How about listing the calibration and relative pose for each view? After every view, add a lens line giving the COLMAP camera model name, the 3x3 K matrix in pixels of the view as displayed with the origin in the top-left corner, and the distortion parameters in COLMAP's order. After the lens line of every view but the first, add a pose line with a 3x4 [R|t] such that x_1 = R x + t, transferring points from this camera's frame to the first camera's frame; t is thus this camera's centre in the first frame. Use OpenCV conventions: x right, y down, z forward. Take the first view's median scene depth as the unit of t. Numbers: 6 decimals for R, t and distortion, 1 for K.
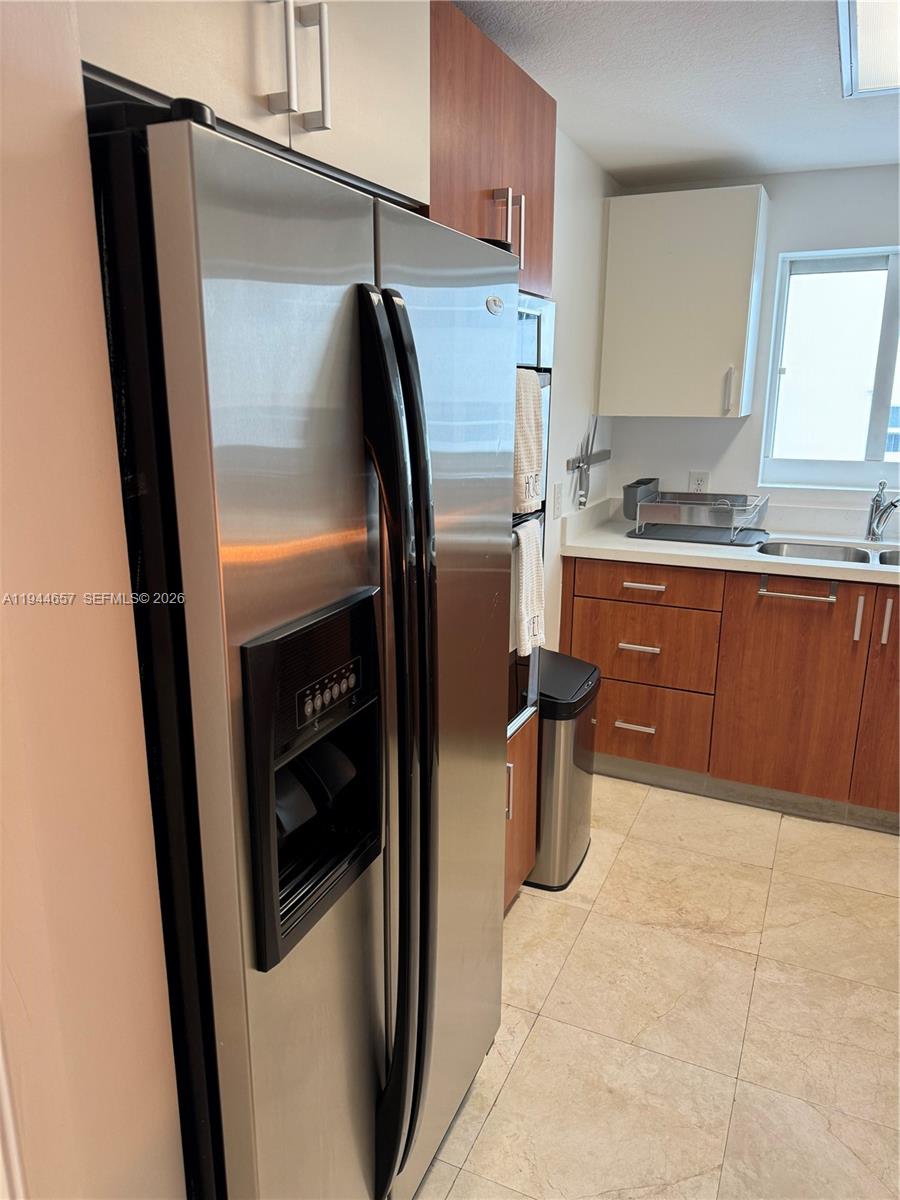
lens RADIAL K [[838.9, 0, 450.0], [0, 838.9, 600.0], [0, 0, 1]] dist [0.054383, -0.083824]
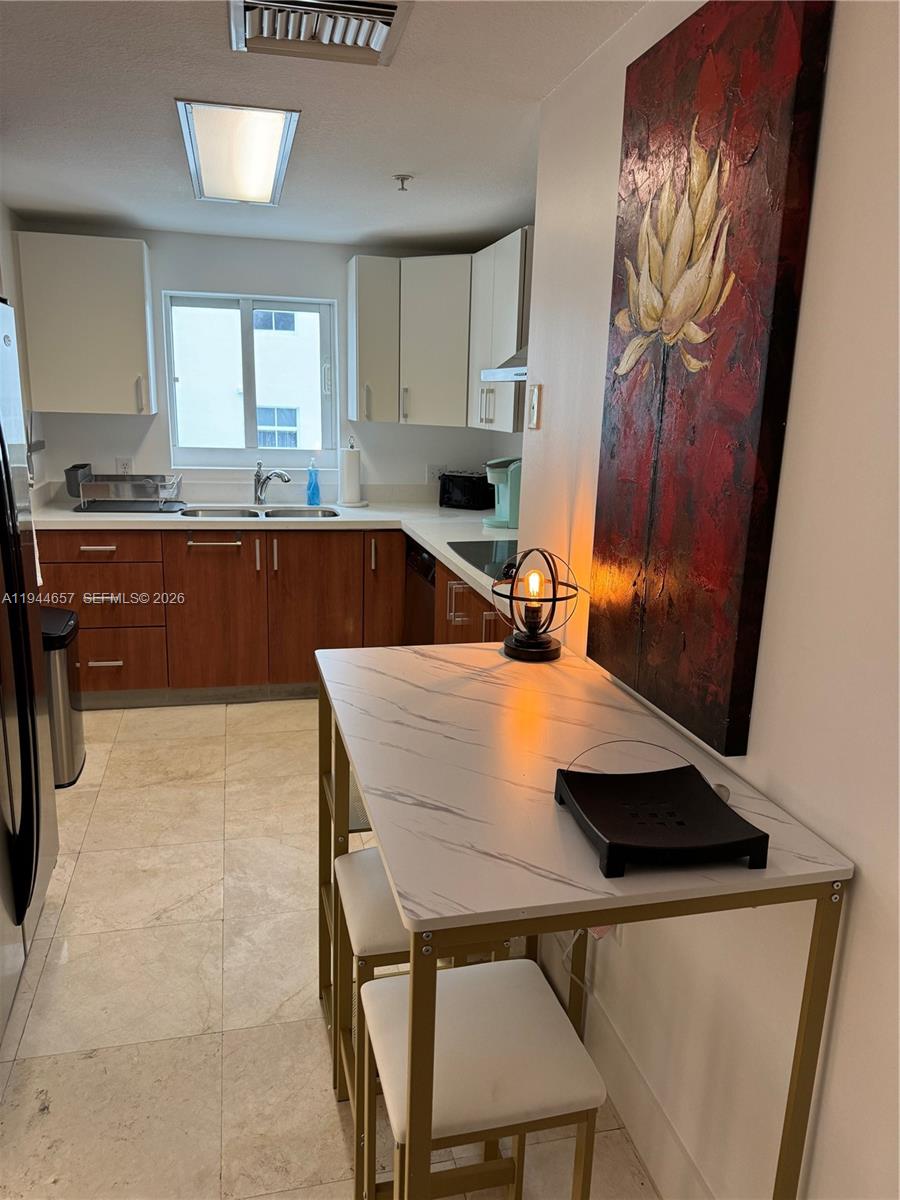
lens RADIAL K [[845.2, 0, 446.0], [0, 845.2, 604.1], [0, 0, 1]] dist [0.153485, -0.276593]
pose [[0.778908, -0.131164, 0.613269, -0.170175], [0.128986, 0.990483, 0.048018, 0.074832], [-0.613731, 0.041701, 0.788413, -0.343420]]
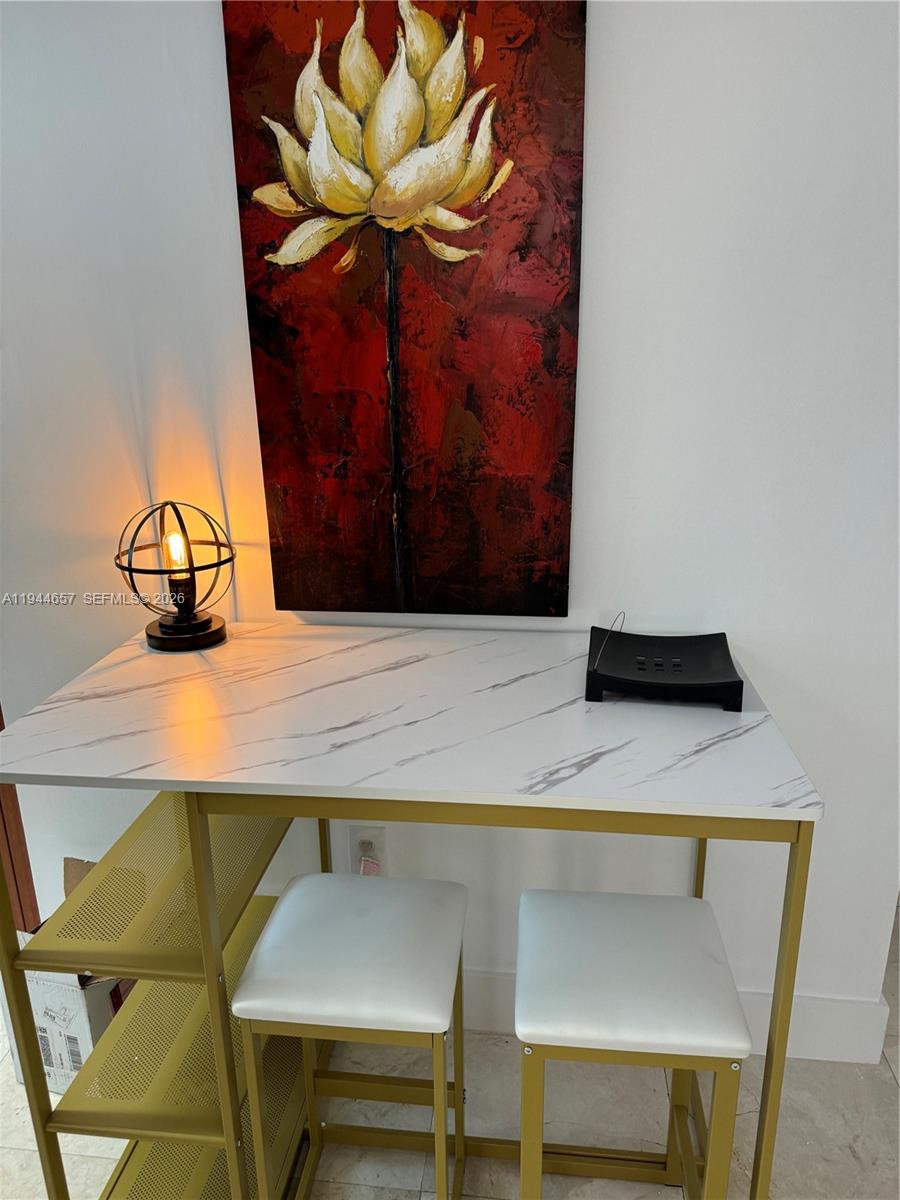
lens RADIAL K [[840.1, 0, 452.9], [0, 840.1, 603.3], [0, 0, 1]] dist [0.122620, -0.195041]
pose [[-0.322706, -0.277851, 0.904798, -0.224998], [0.239922, 0.900707, 0.362166, -0.020071], [-0.915586, 0.333954, -0.224001, 0.146293]]
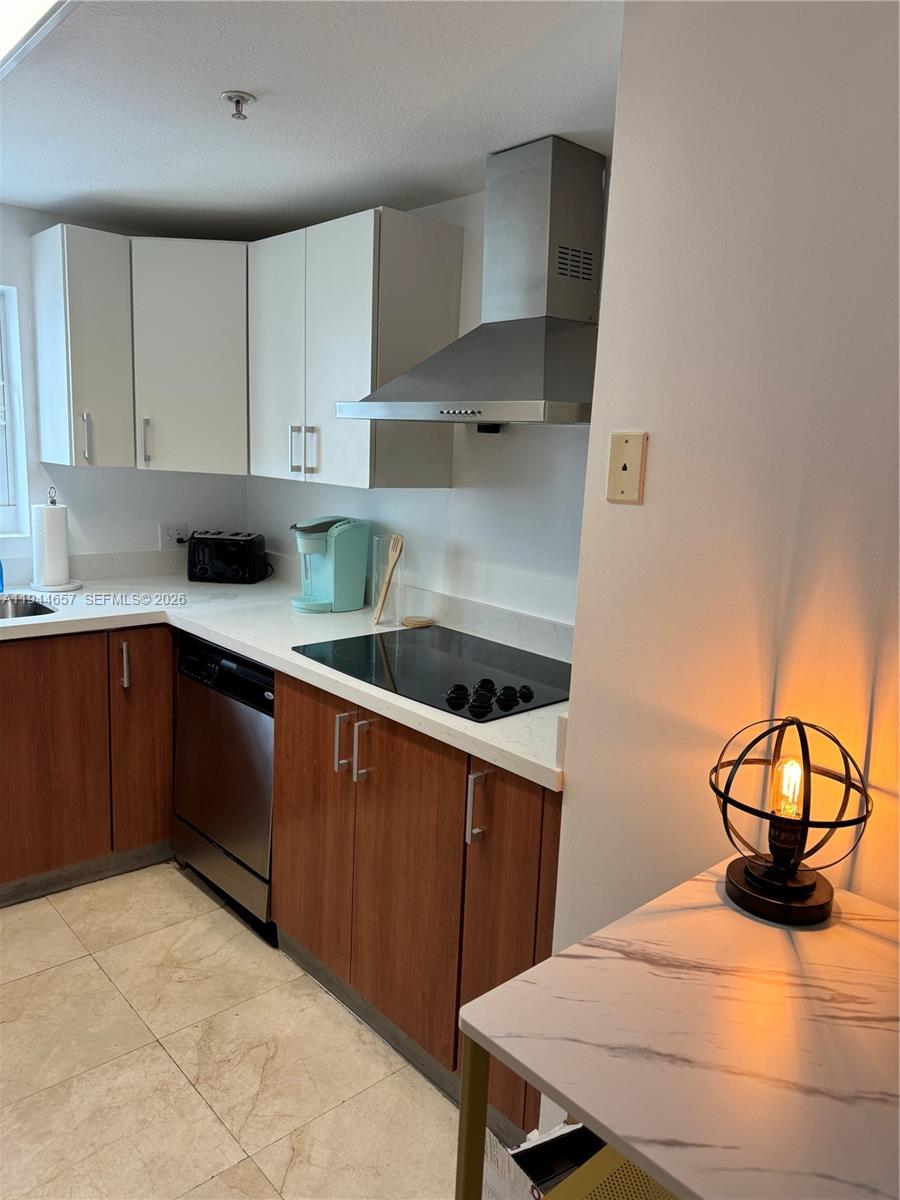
lens RADIAL K [[847.4, 0, 450.0], [0, 847.4, 600.0], [0, 0, 1]] dist [-0.000080, -0.005122]
pose [[0.383668, -0.148390, 0.911471, -0.088631], [0.177325, 0.980476, 0.084982, -0.045689], [-0.906286, 0.129022, 0.402490, 0.148111]]
